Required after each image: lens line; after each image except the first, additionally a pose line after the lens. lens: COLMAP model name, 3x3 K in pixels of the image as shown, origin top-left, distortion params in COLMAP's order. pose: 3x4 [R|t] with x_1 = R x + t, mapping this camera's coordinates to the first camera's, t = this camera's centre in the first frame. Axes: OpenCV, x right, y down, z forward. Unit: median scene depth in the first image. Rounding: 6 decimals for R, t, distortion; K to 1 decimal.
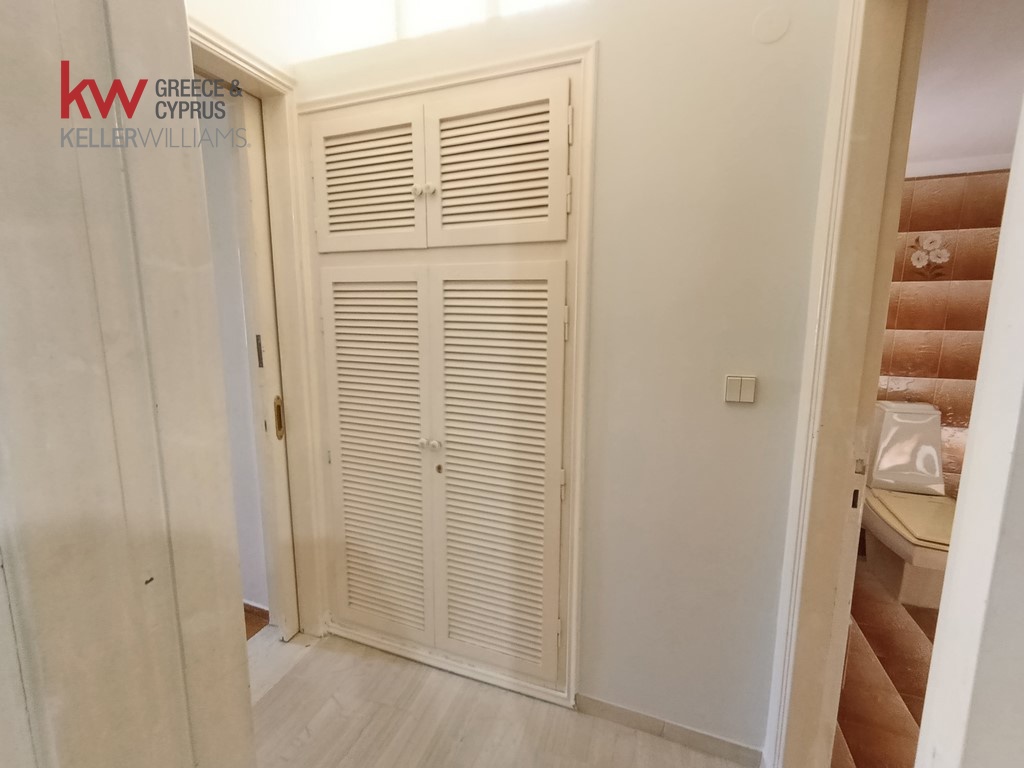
lens RADIAL K [[468.4, 0, 512.7], [0, 468.4, 392.9], [0, 0, 1]] dist [0.007970, -0.002201]
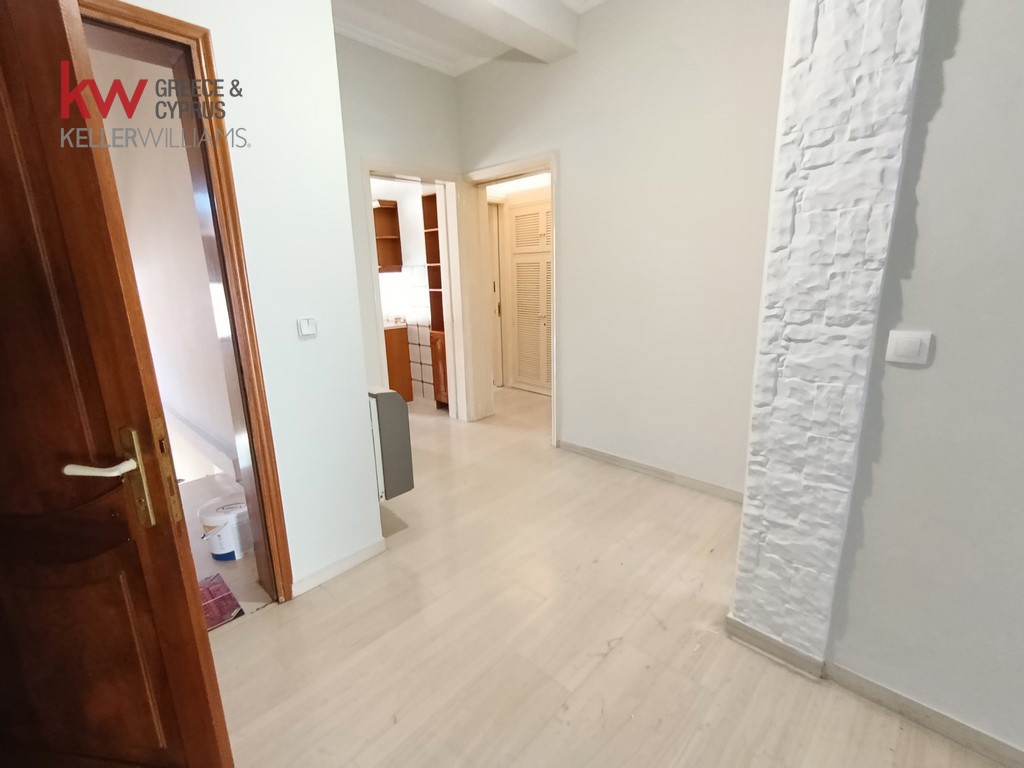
lens RADIAL K [[468.4, 0, 514.9], [0, 468.4, 386.8], [0, 0, 1]] dist [0.007970, -0.002201]
pose [[0.905020, 0.071674, -0.419287, 0.971248], [-0.037326, 0.995281, 0.089569, 0.299460], [0.423728, -0.065412, 0.903424, -1.864032]]
